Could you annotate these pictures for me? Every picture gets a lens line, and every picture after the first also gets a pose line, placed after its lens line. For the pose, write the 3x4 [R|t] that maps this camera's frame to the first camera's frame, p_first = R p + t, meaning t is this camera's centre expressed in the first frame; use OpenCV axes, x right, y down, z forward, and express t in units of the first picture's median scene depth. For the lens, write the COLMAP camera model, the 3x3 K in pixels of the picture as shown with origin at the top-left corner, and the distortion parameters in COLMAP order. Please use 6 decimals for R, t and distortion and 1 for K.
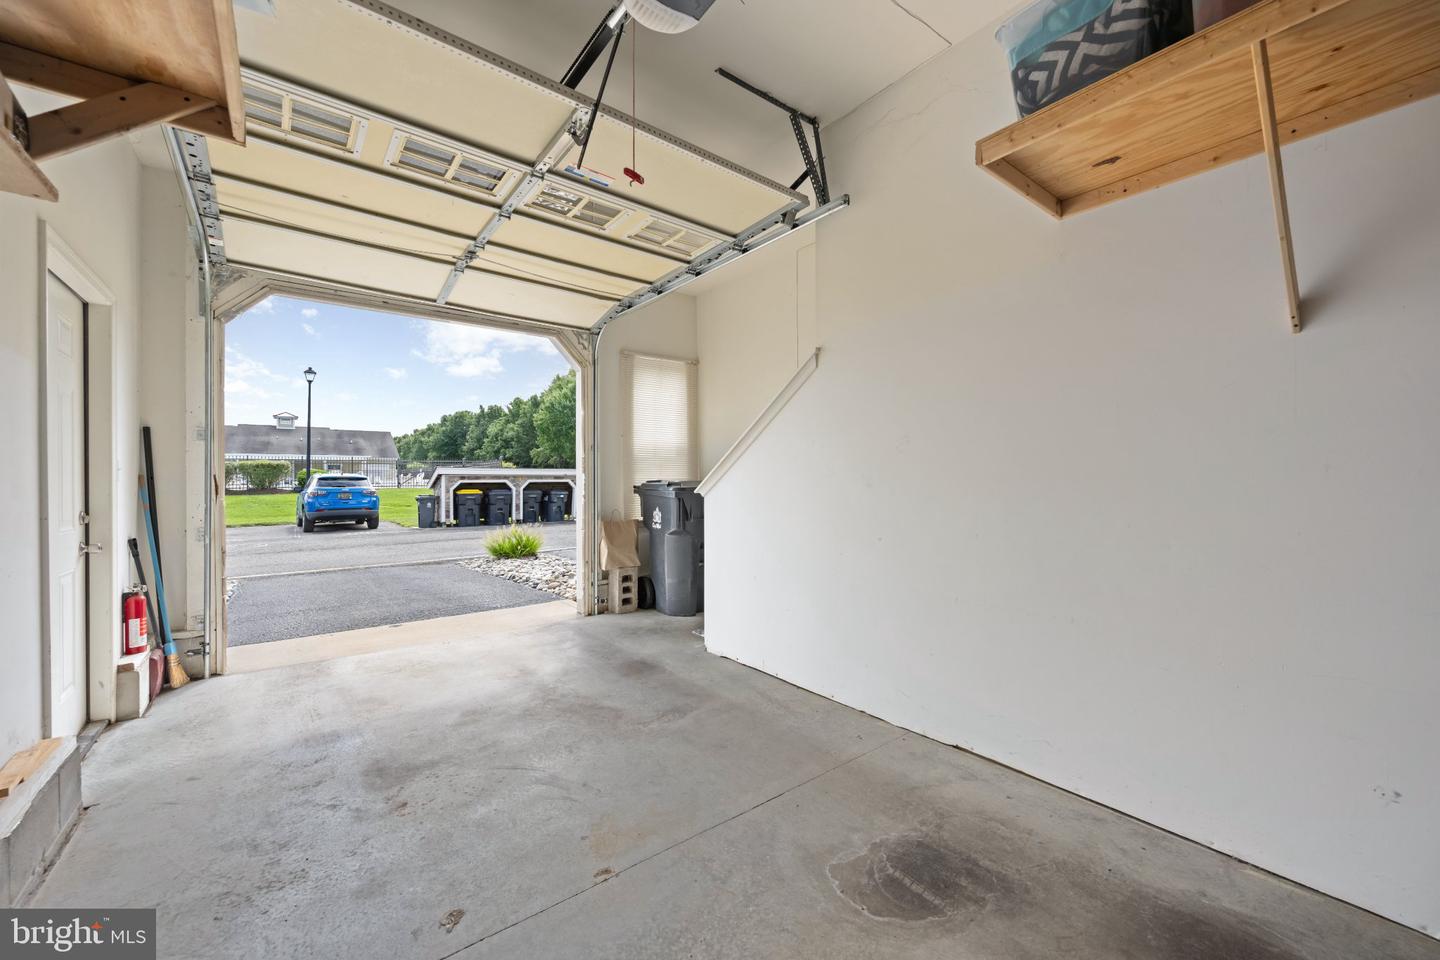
lens RADIAL K [[576.5, 0, 728.4], [0, 576.5, 479.0], [0, 0, 1]] dist [0.001110, 0.000310]
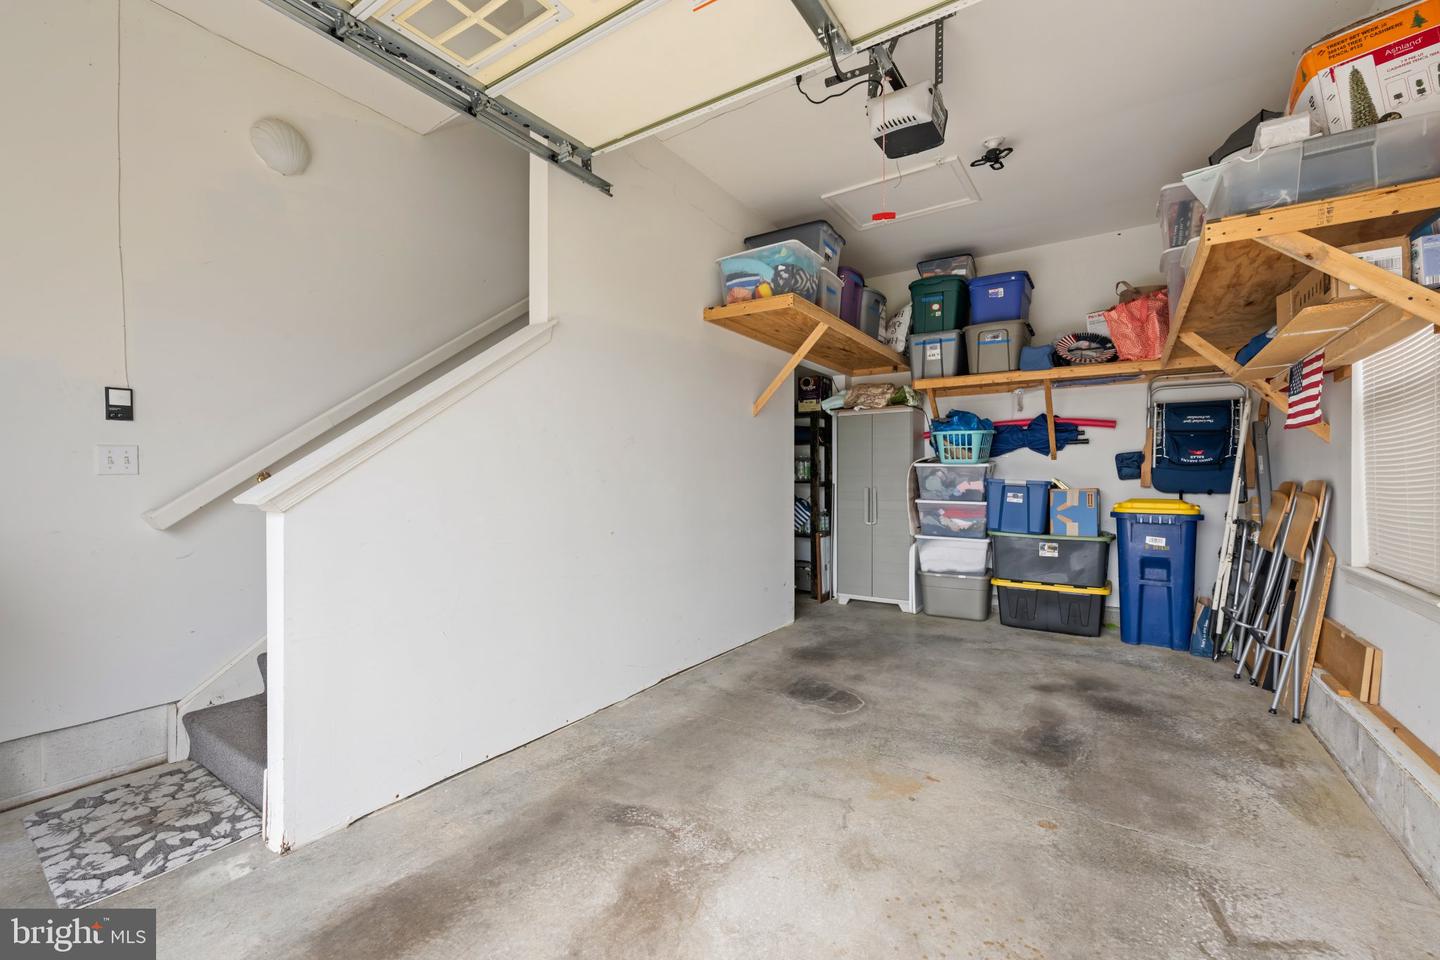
lens RADIAL K [[599.2, 0, 722.3], [0, 599.2, 476.8], [0, 0, 1]] dist [-0.001536, 0.000280]
pose [[-0.324454, 0.002409, 0.945898, -1.020589], [-0.002451, 0.999991, -0.003388, 0.008169], [-0.945898, -0.003418, -0.324445, 1.435663]]
